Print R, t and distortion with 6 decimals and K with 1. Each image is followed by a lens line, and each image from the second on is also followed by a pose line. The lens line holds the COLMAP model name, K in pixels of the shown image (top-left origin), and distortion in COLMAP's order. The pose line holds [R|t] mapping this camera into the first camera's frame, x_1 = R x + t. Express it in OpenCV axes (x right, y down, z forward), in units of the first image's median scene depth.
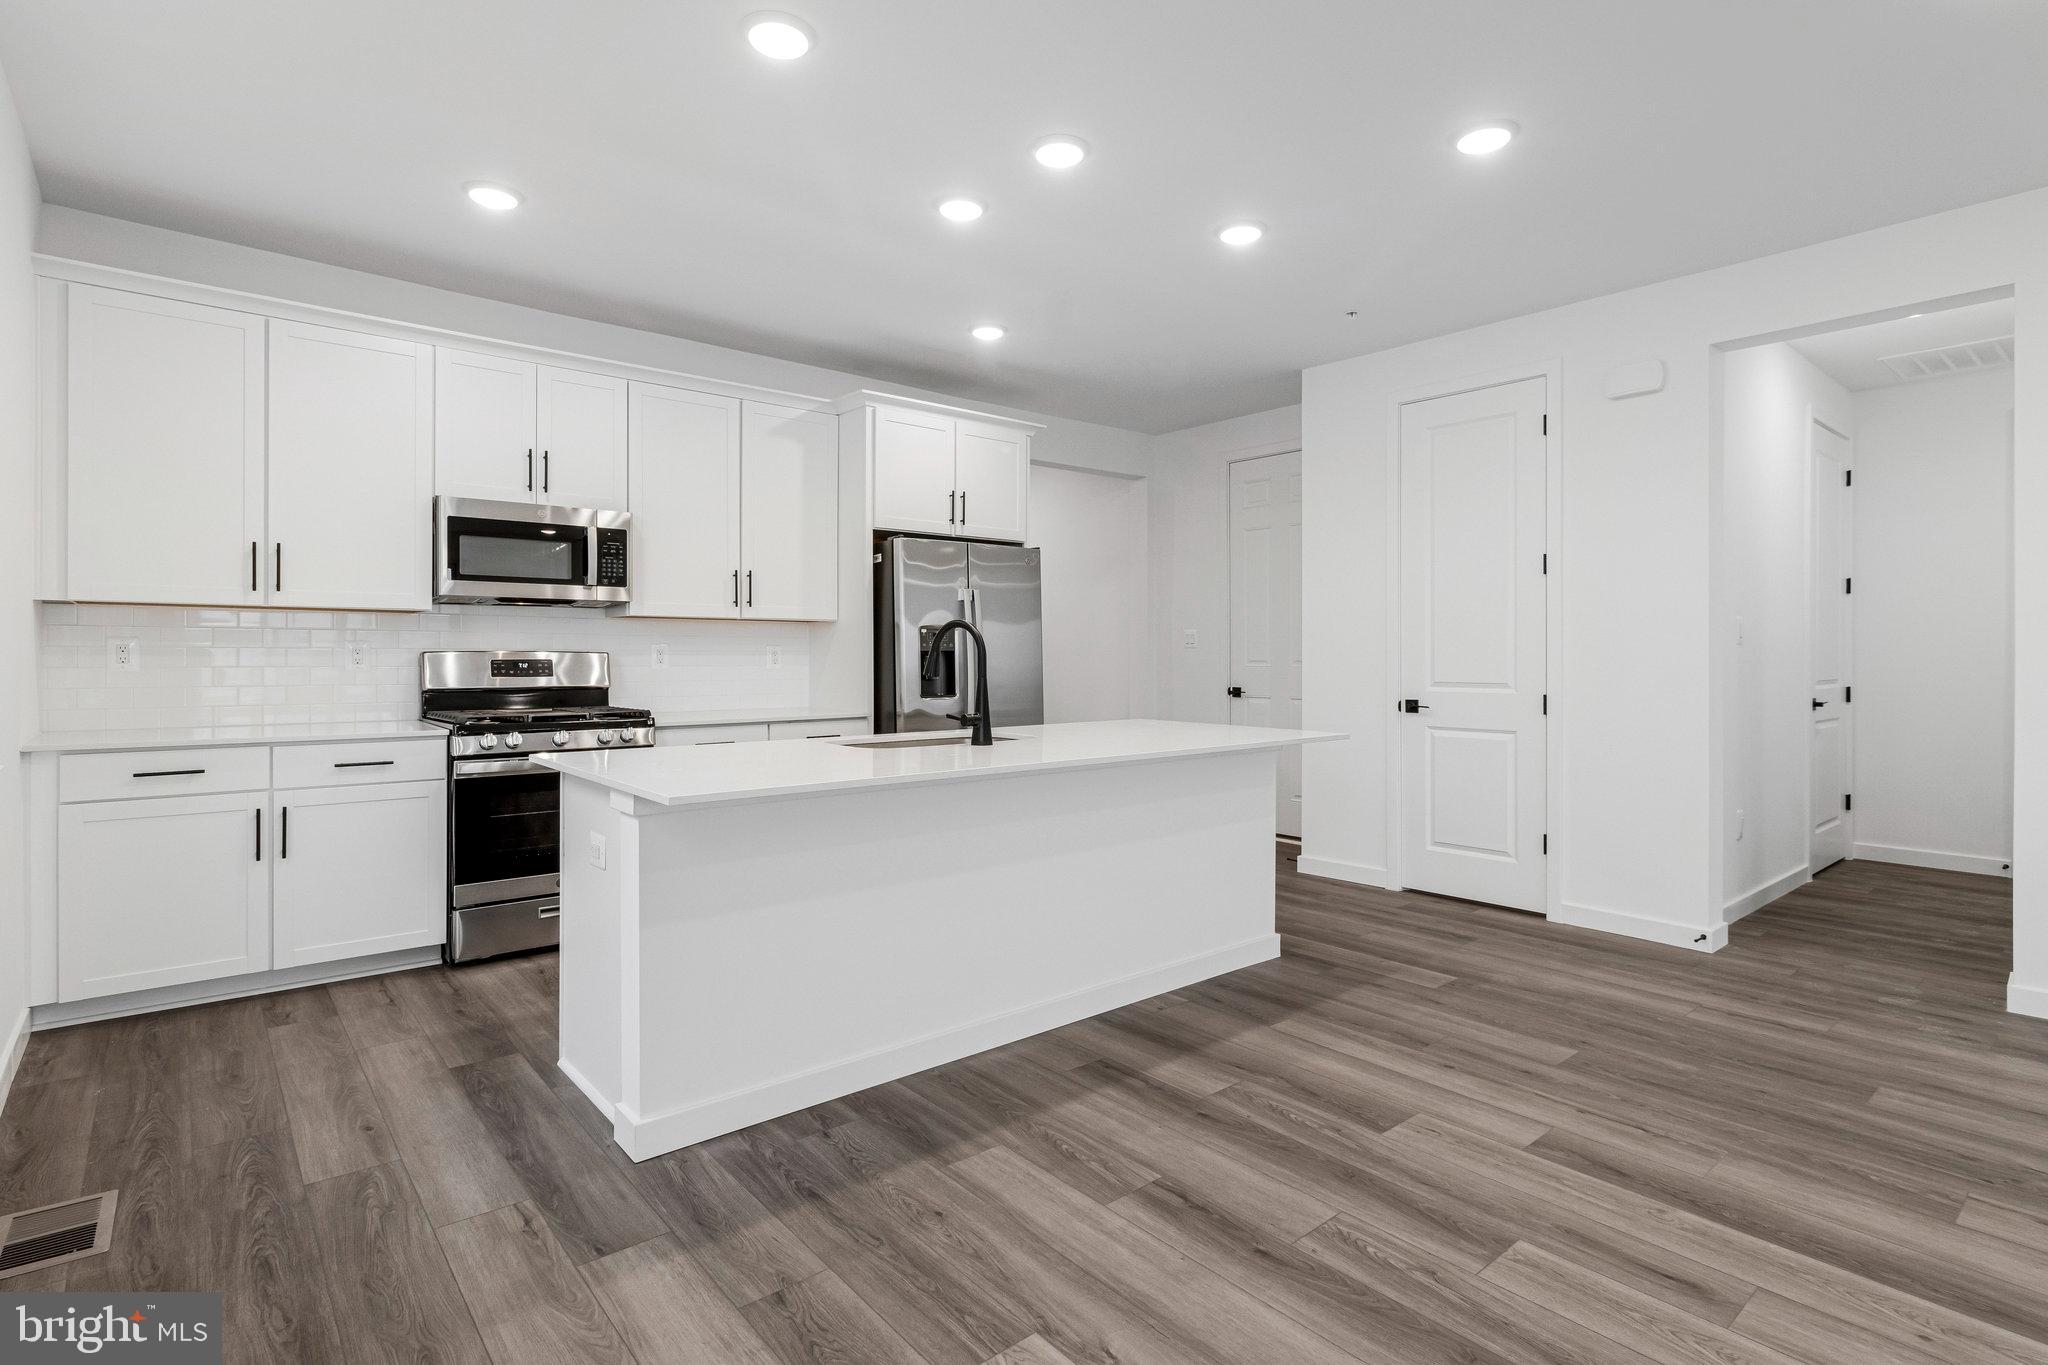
lens RADIAL K [[1006.5, 0, 1020.8], [0, 1006.5, 662.1], [0, 0, 1]] dist [-0.003140, -0.000326]
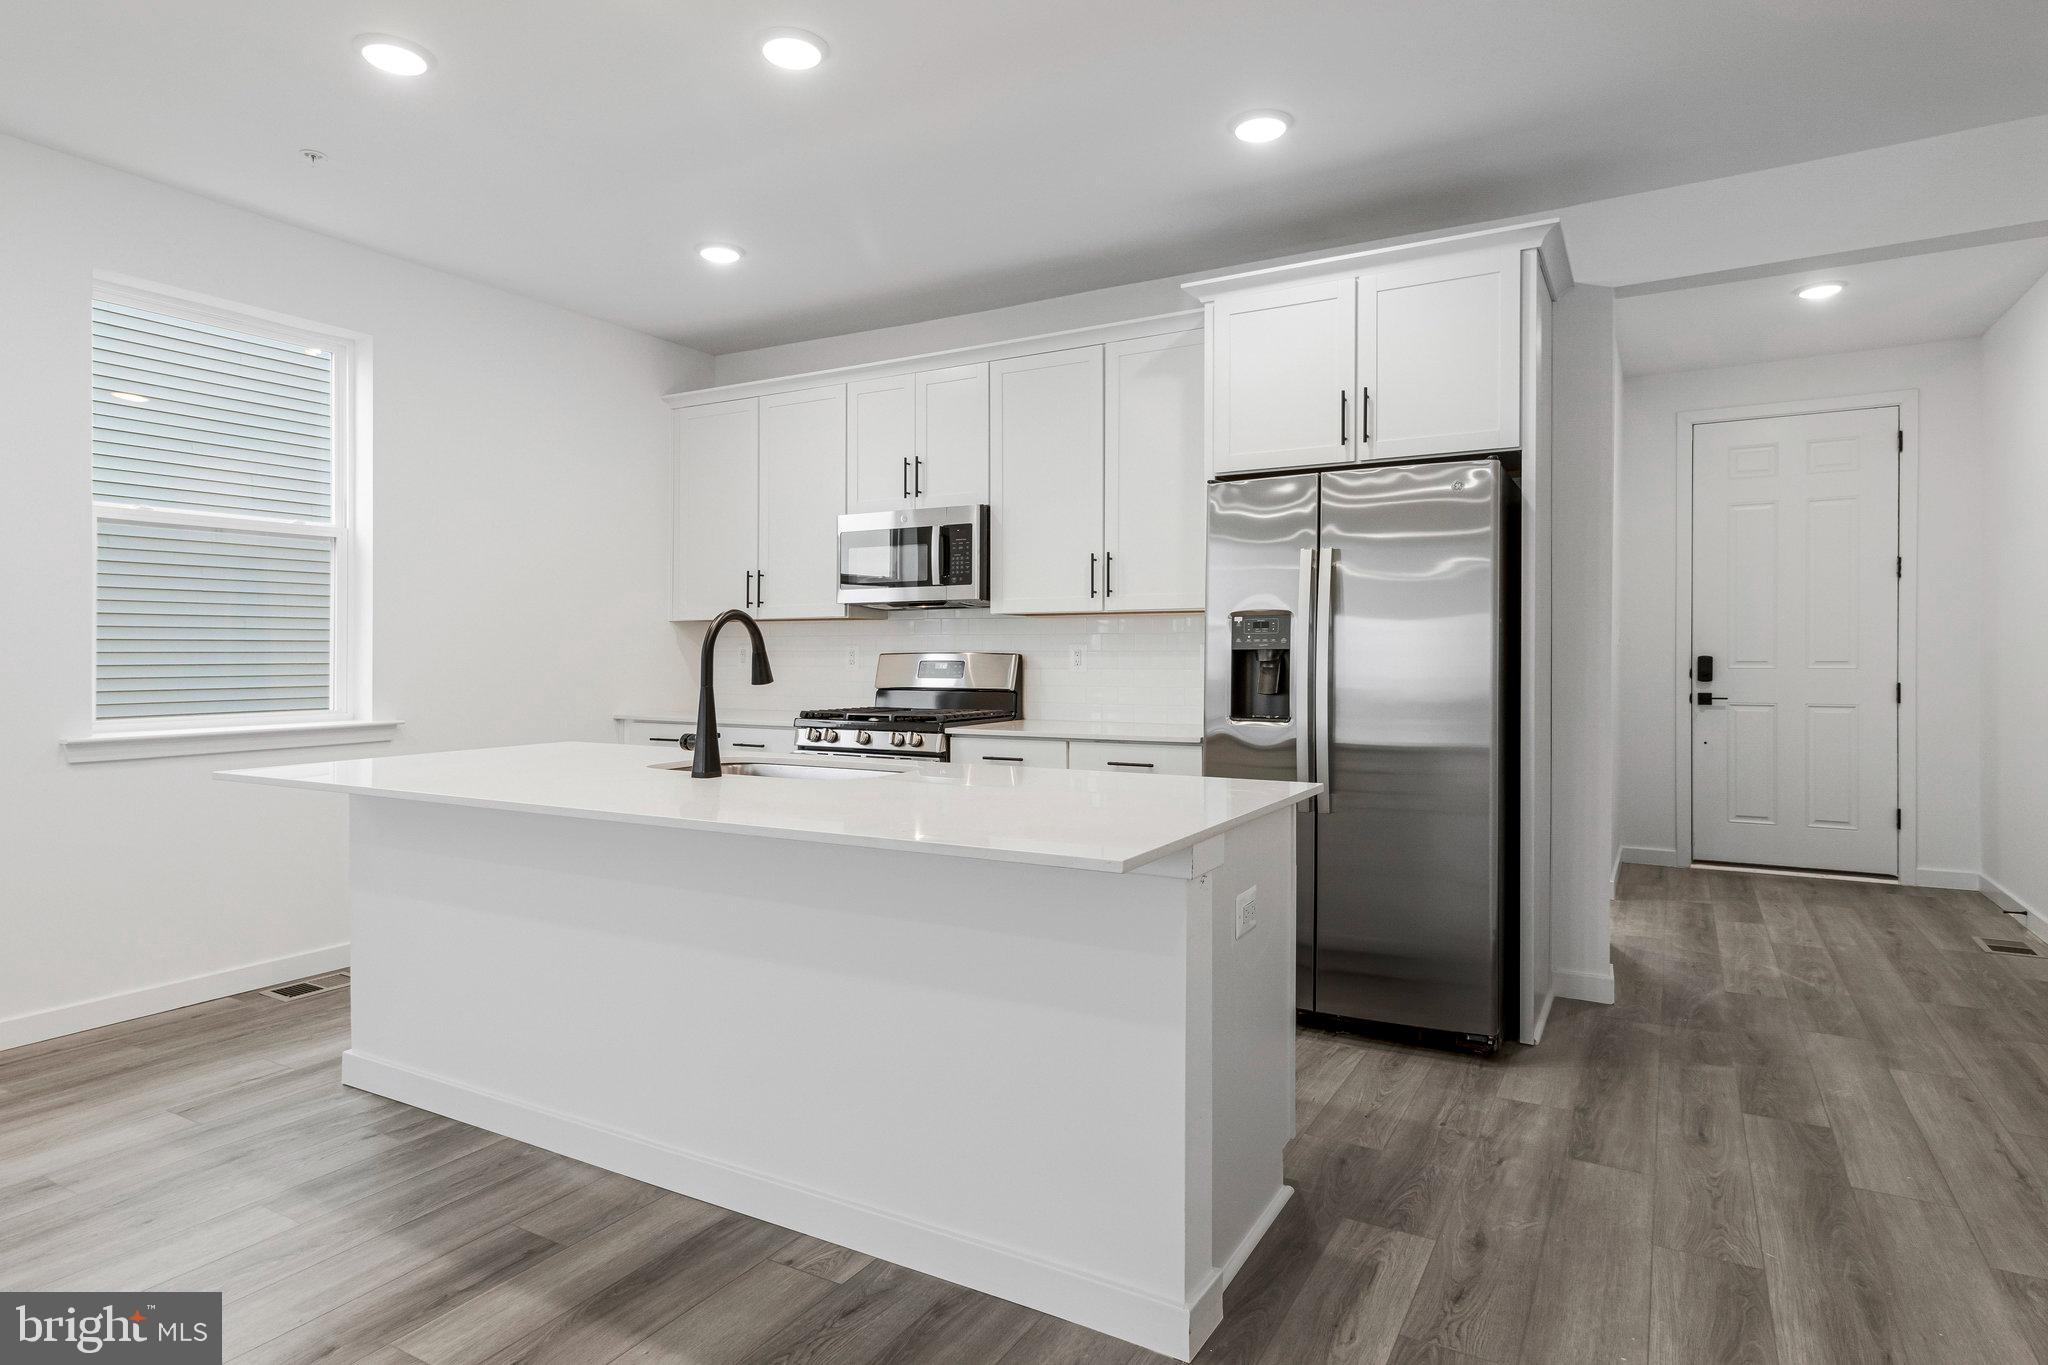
lens RADIAL K [[1116.0, 0, 1035.1], [0, 1116.0, 656.4], [0, 0, 1]] dist [0.000236, 0.004625]
pose [[0.349573, -0.000737, -0.936909, 0.735421], [-0.004877, 0.999985, -0.002606, -0.005581], [0.936896, 0.005481, 0.349565, 0.836113]]
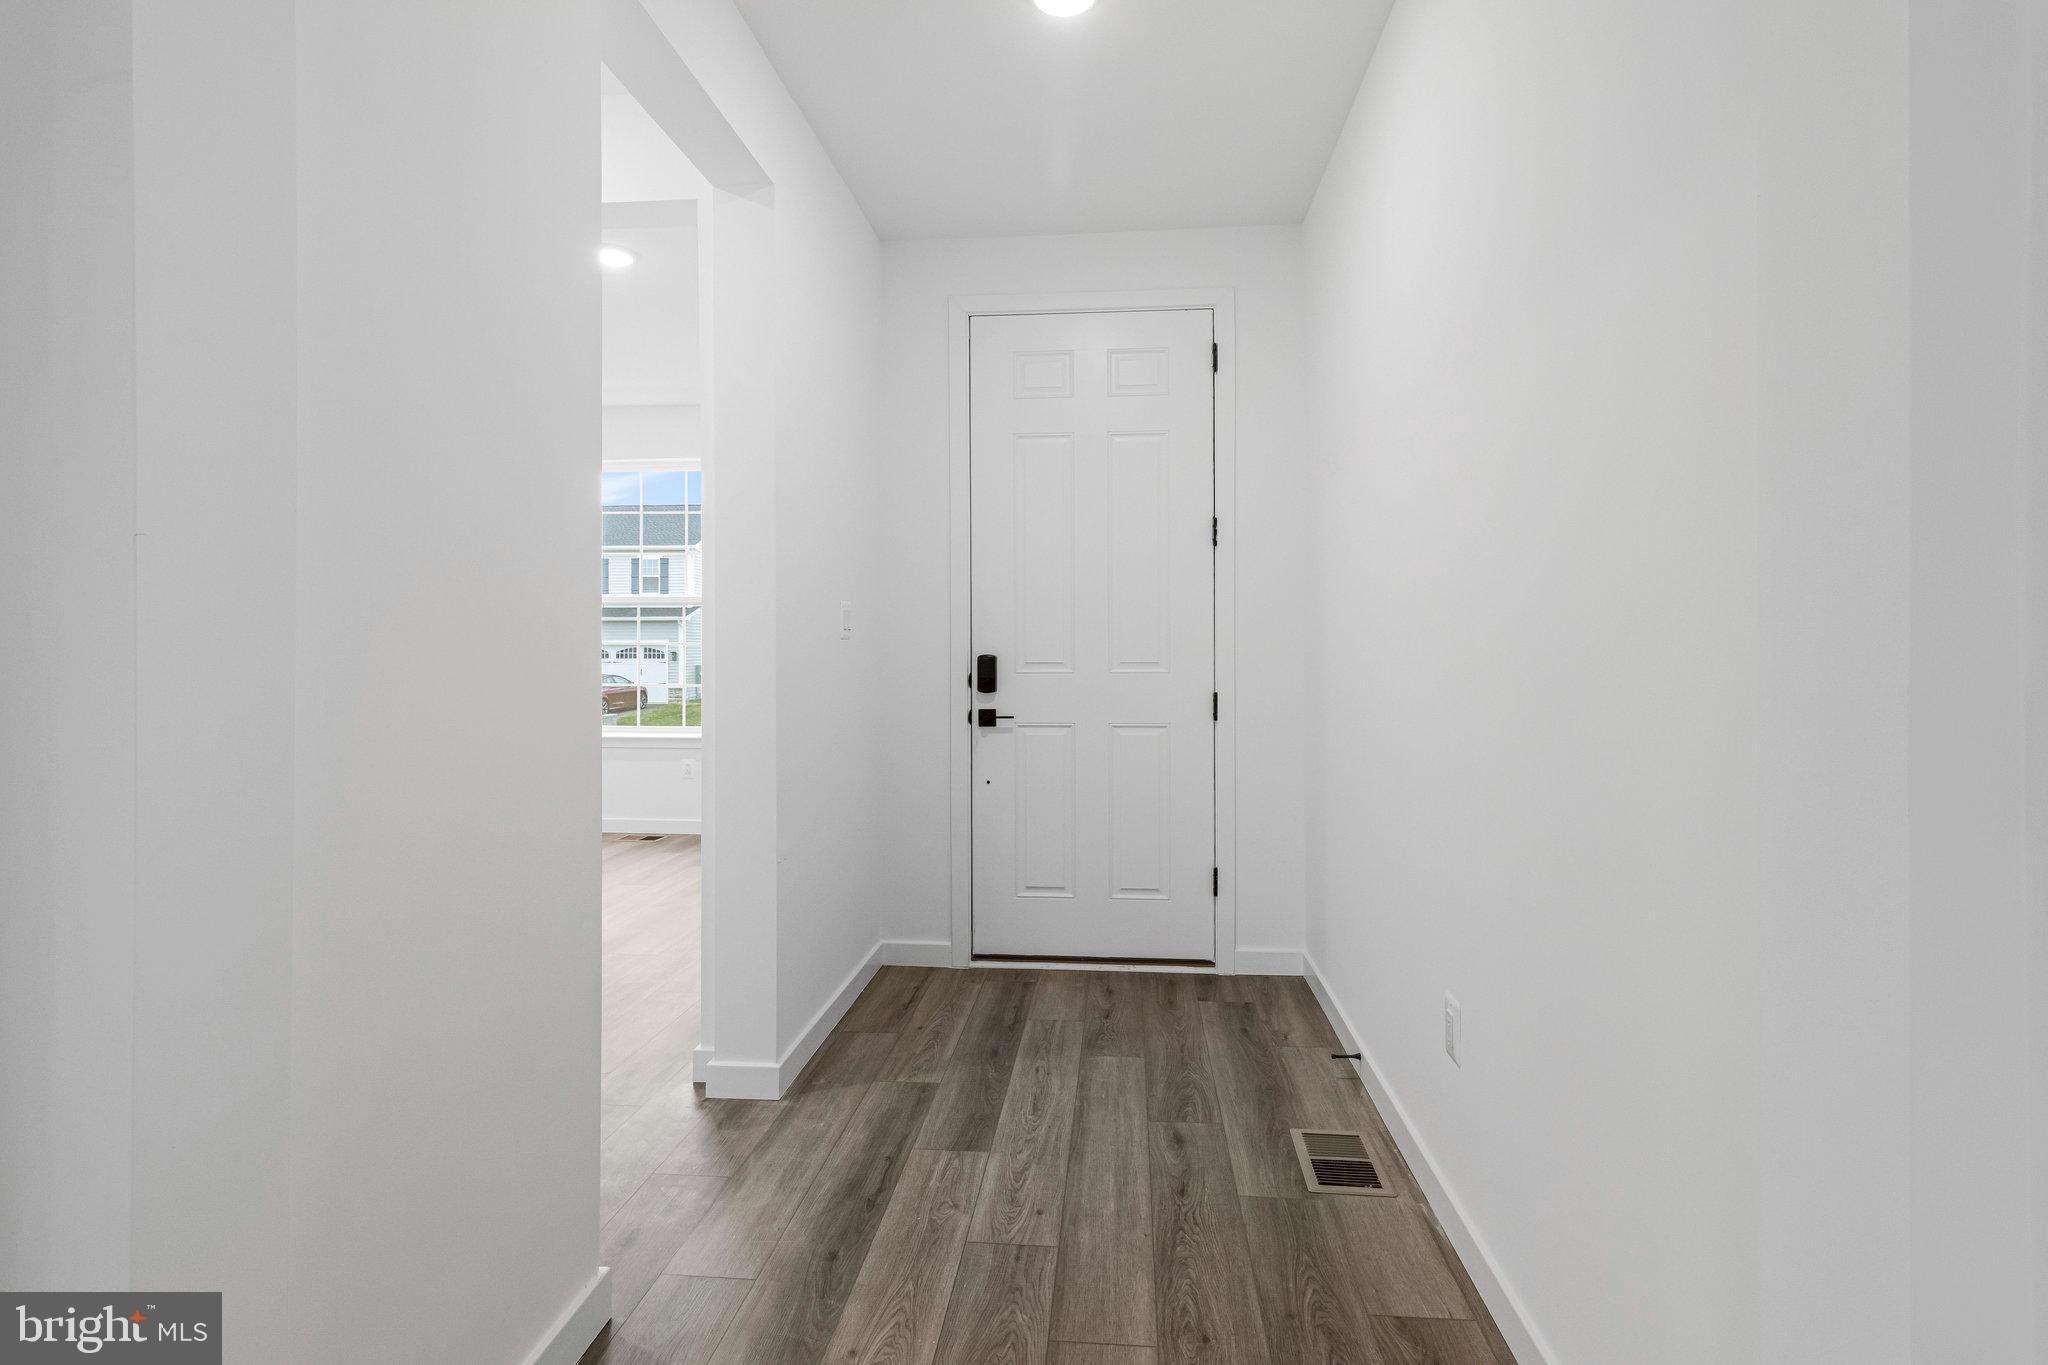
lens RADIAL K [[968.1, 0, 1050.9], [0, 968.1, 639.1], [0, 0, 1]] dist [-0.001631, 0.000122]
pose [[0.717204, -0.016942, -0.696657, 0.259102], [-0.005123, 0.999549, -0.029582, -0.002735], [0.696844, 0.024786, 0.716794, 1.691237]]
